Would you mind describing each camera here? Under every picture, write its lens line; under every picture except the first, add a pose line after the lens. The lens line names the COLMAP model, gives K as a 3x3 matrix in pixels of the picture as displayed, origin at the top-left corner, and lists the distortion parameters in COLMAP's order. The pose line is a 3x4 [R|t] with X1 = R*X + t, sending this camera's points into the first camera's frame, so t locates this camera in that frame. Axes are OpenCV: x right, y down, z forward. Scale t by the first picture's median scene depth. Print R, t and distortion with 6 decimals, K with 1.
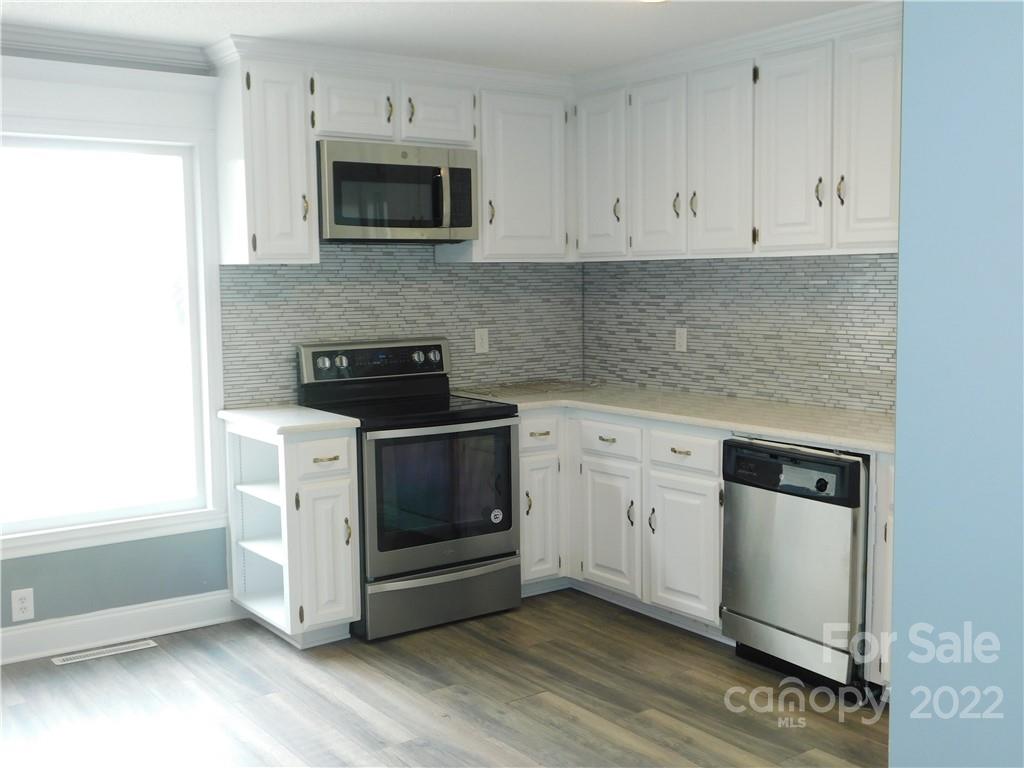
lens RADIAL K [[1086.7, 0, 510.9], [0, 1086.7, 382.5], [0, 0, 1]] dist [0.007735, 0.000000]
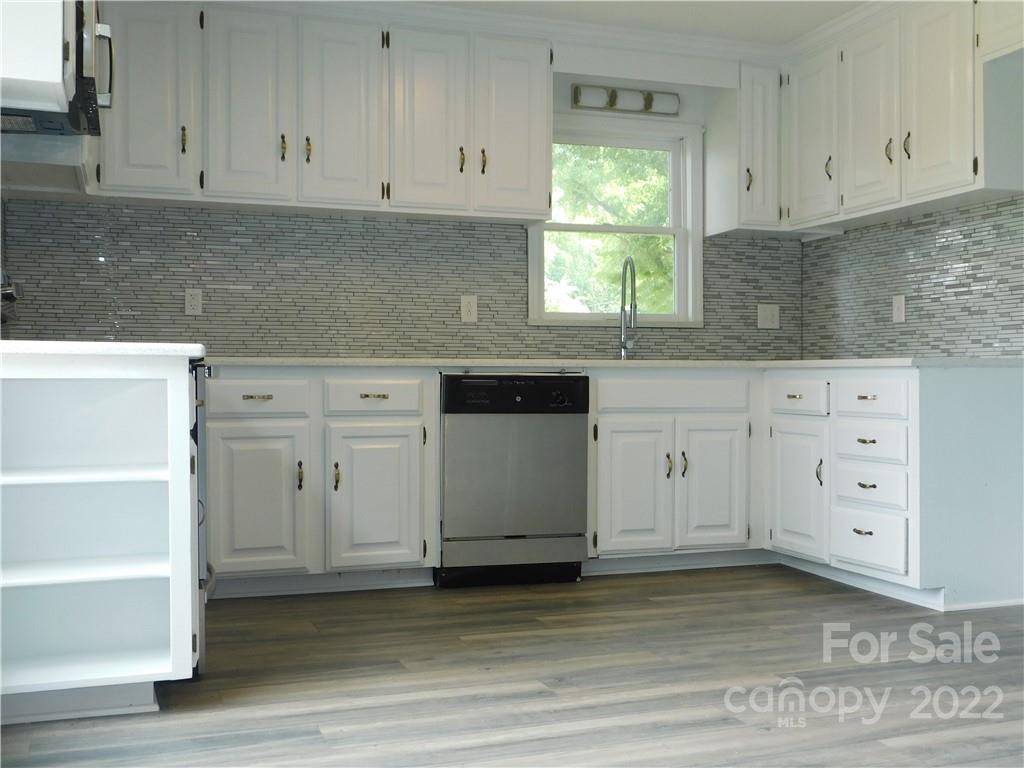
lens RADIAL K [[1086.7, 0, 511.2], [0, 1086.7, 384.8], [0, 0, 1]] dist [0.007735, 0.000000]
pose [[0.278848, 0.005028, 0.960322, -0.777221], [0.085563, 0.995879, -0.030059, 0.096620], [-0.956516, 0.090550, 0.277269, 0.635801]]
